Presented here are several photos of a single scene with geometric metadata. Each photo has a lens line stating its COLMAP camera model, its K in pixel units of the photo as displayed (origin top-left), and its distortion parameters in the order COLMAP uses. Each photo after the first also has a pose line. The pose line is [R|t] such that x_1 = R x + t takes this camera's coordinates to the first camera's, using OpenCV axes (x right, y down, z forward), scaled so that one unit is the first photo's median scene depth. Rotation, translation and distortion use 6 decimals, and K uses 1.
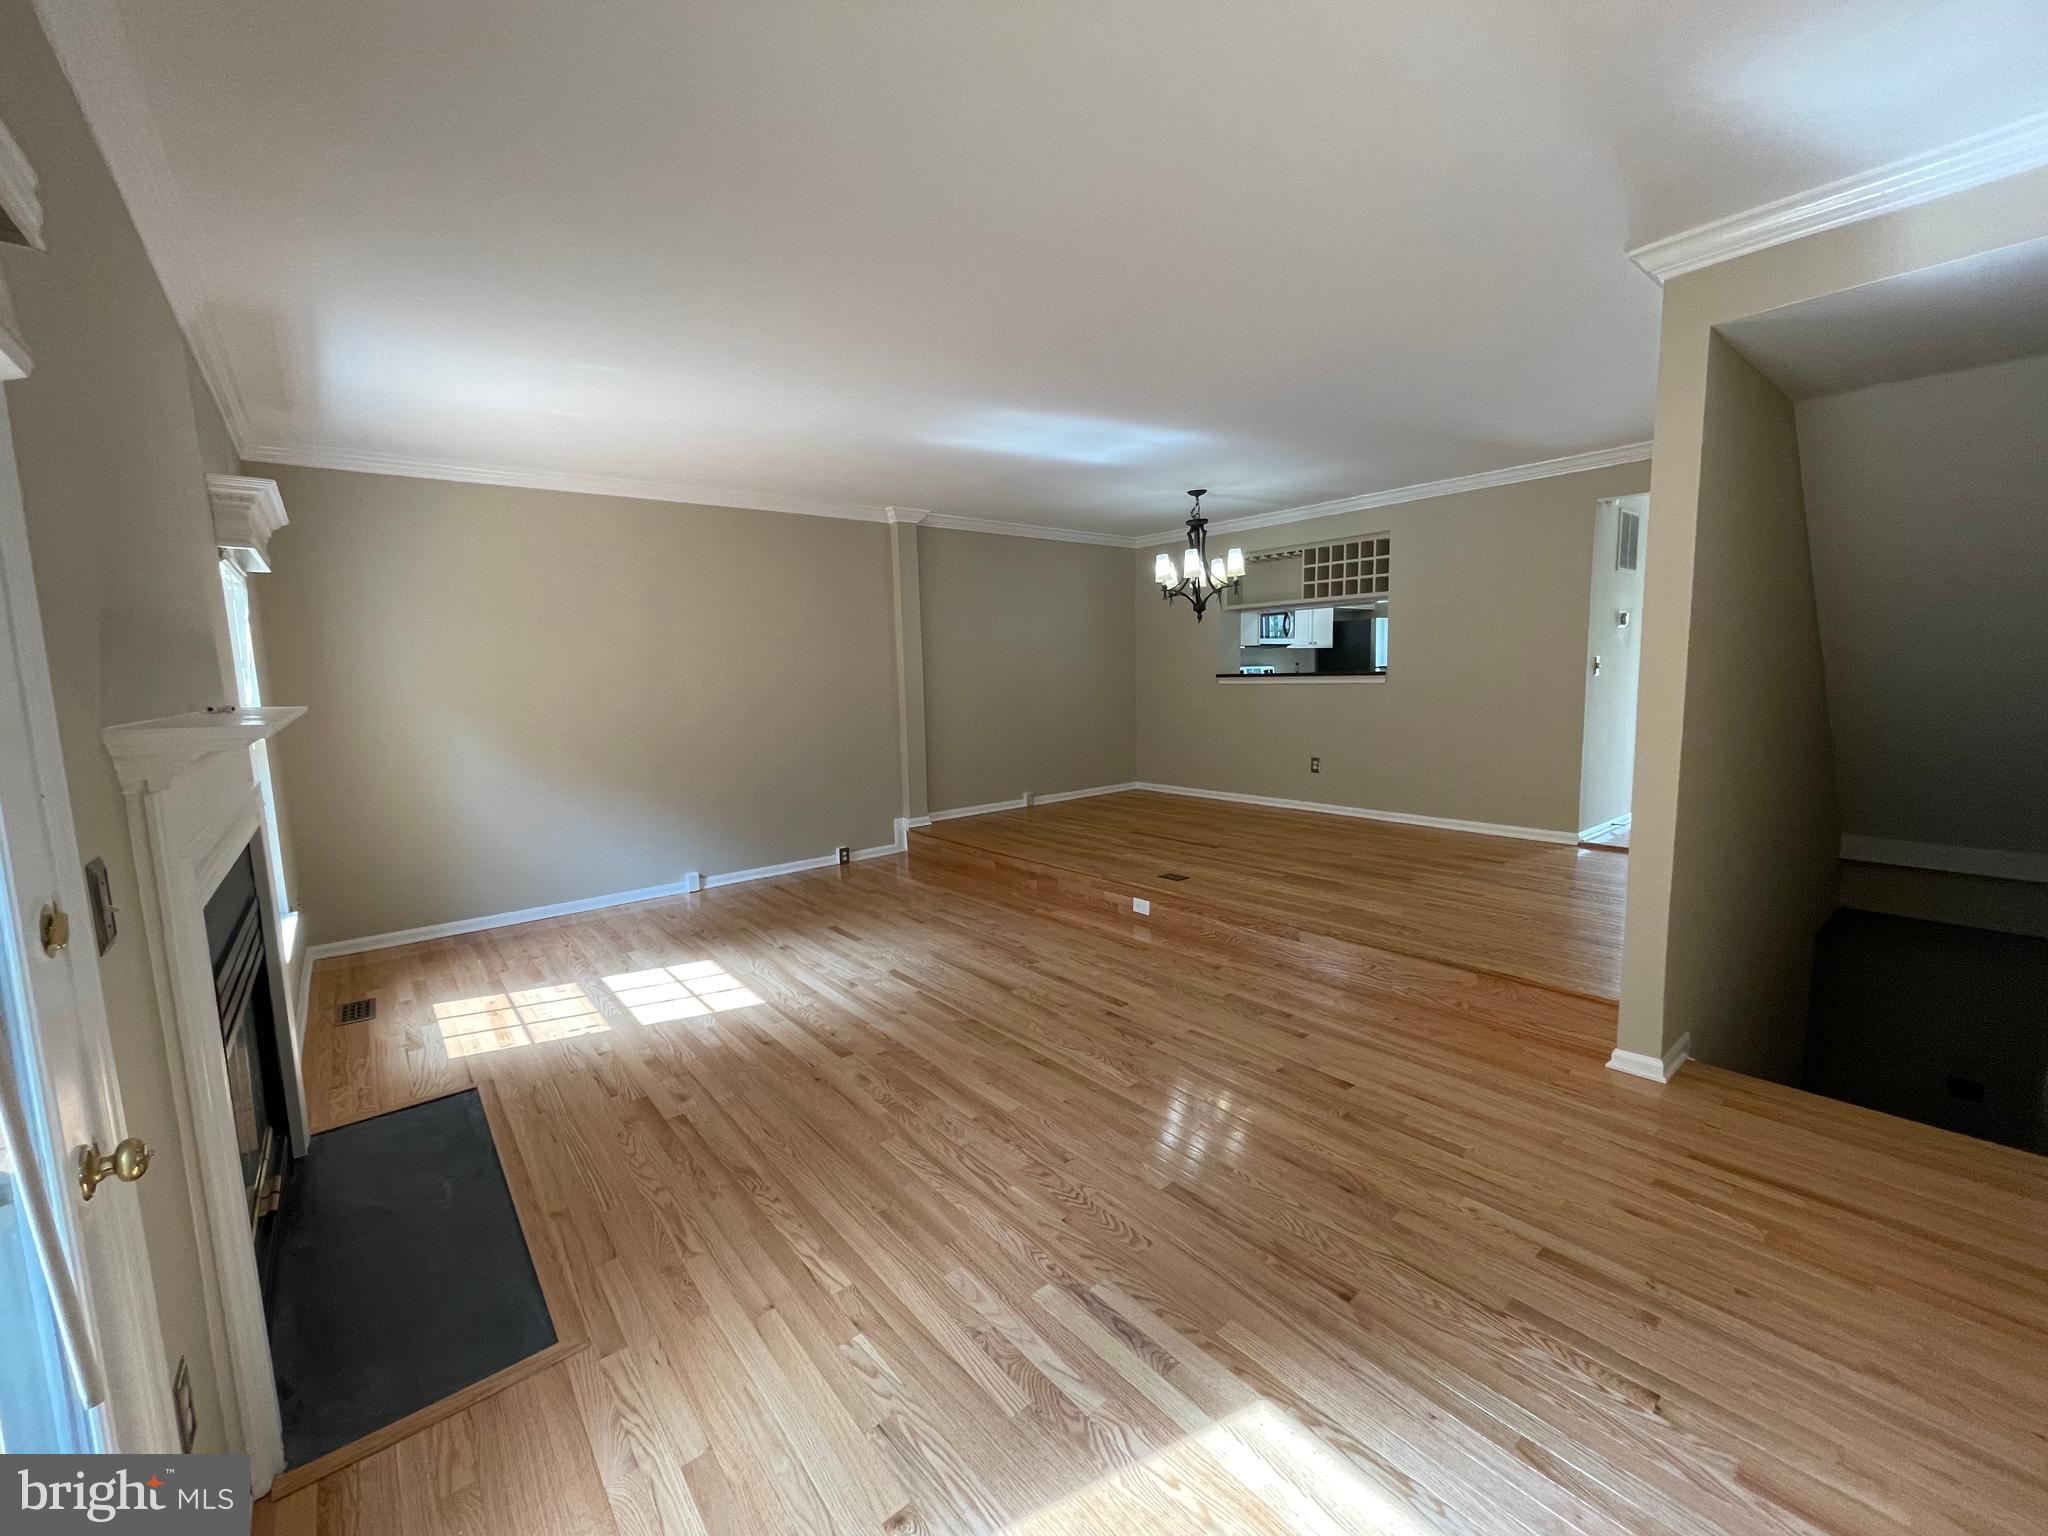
lens RADIAL K [[827.7, 0, 1024.0], [0, 827.7, 768.0], [0, 0, 1]] dist [-0.000511, -0.000280]
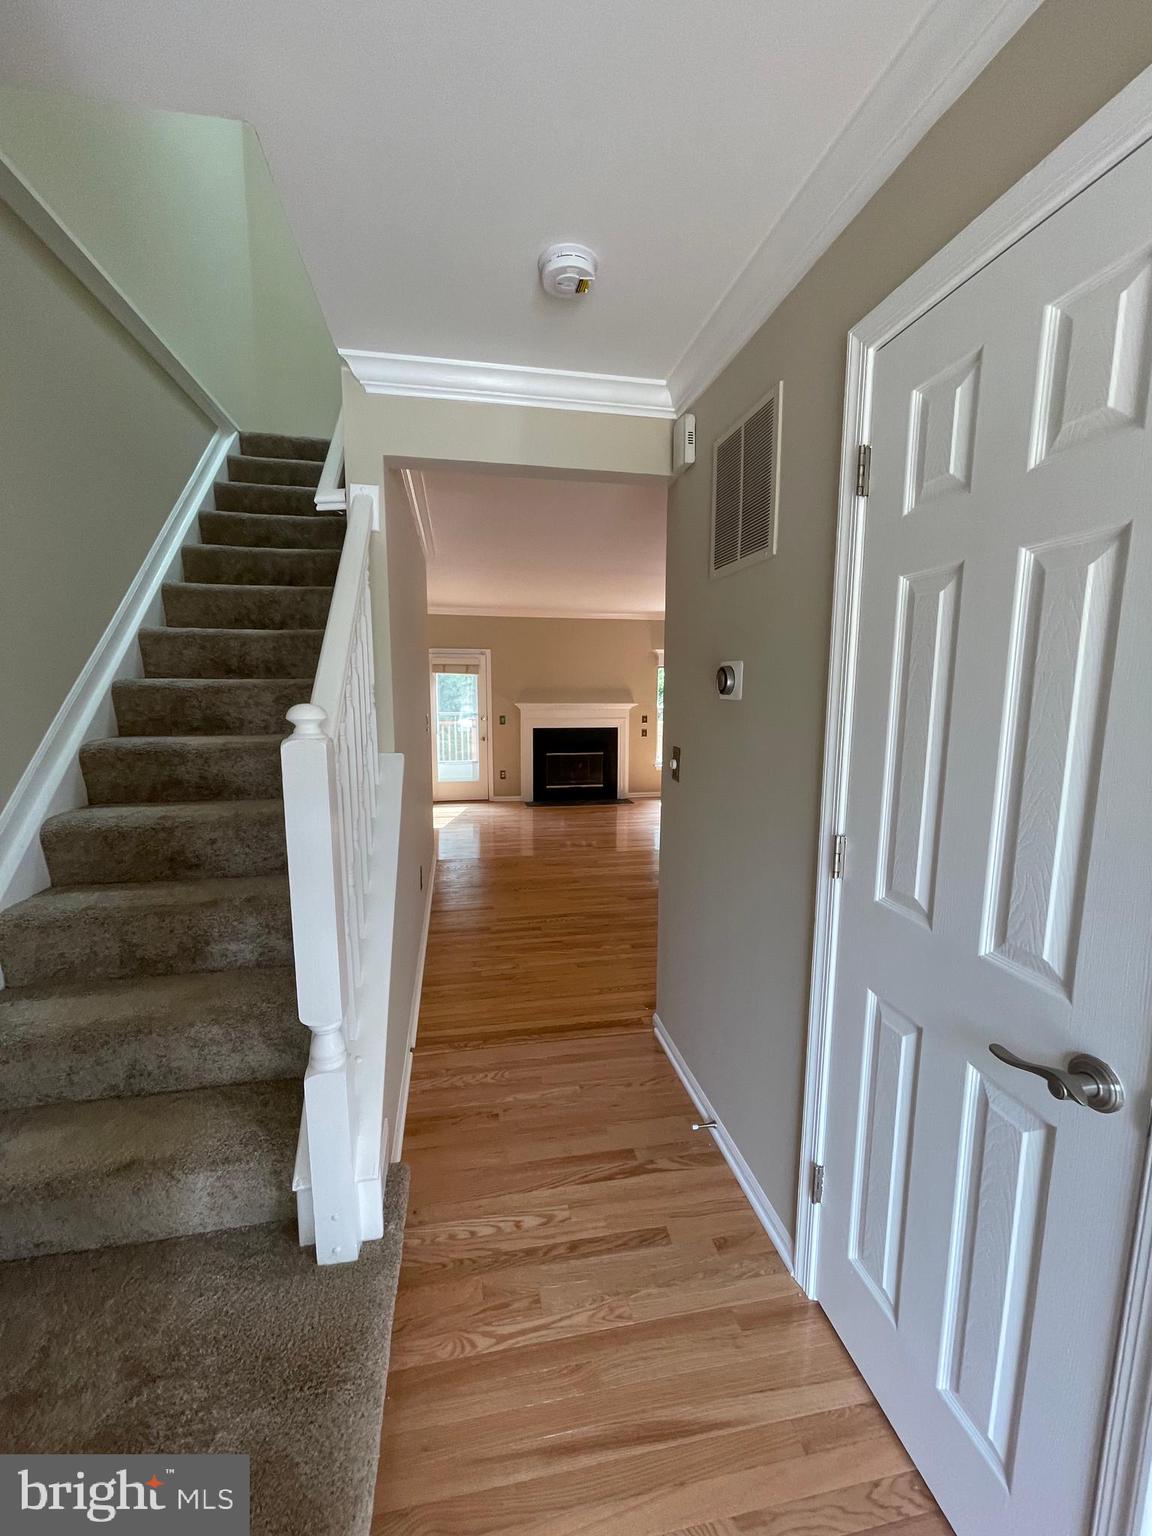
lens RADIAL K [[609.9, 0, 576.0], [0, 609.9, 768.0], [0, 0, 1]] dist [0.000092, -0.000052]
pose [[-0.466331, 0.147891, -0.872161, 1.436369], [-0.094652, 0.971924, 0.215417, -0.270863], [0.879532, 0.183007, -0.439240, 1.469883]]
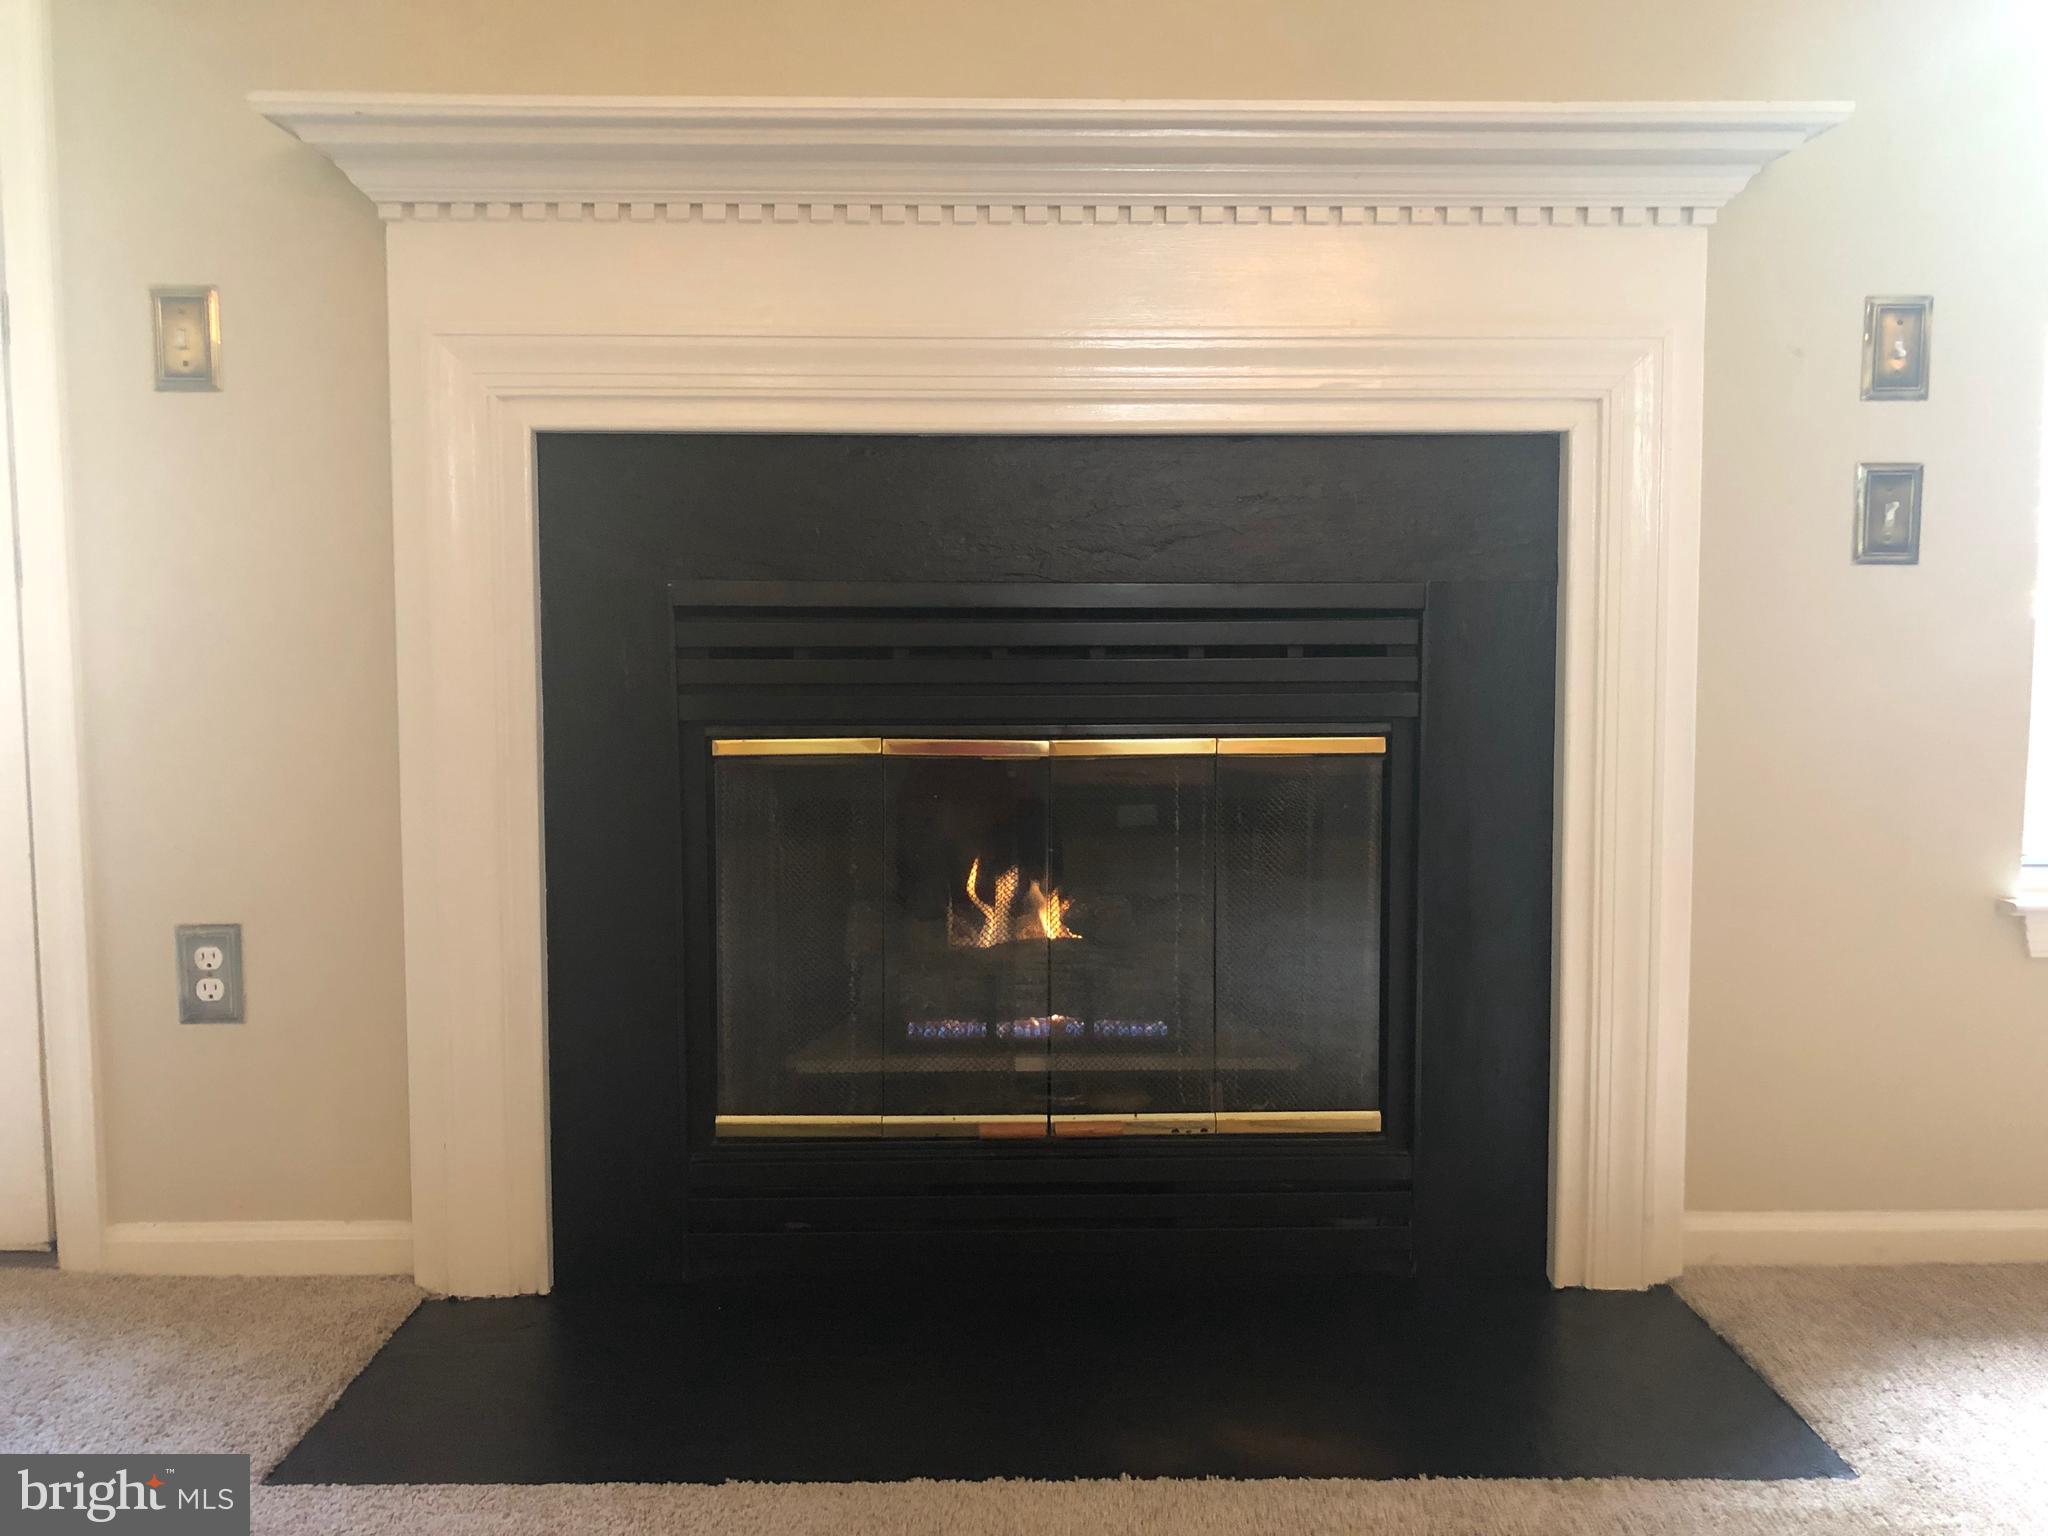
lens RADIAL K [[1675.7, 0, 1059.0], [0, 1675.7, 771.1], [0, 0, 1]] dist [0.116397, -0.244971]
pose [[-0.605364, 0.091503, -0.790671, -0.071524], [-0.077010, 0.981976, 0.172604, 0.069582], [0.792214, 0.165378, -0.587407, 0.803916]]
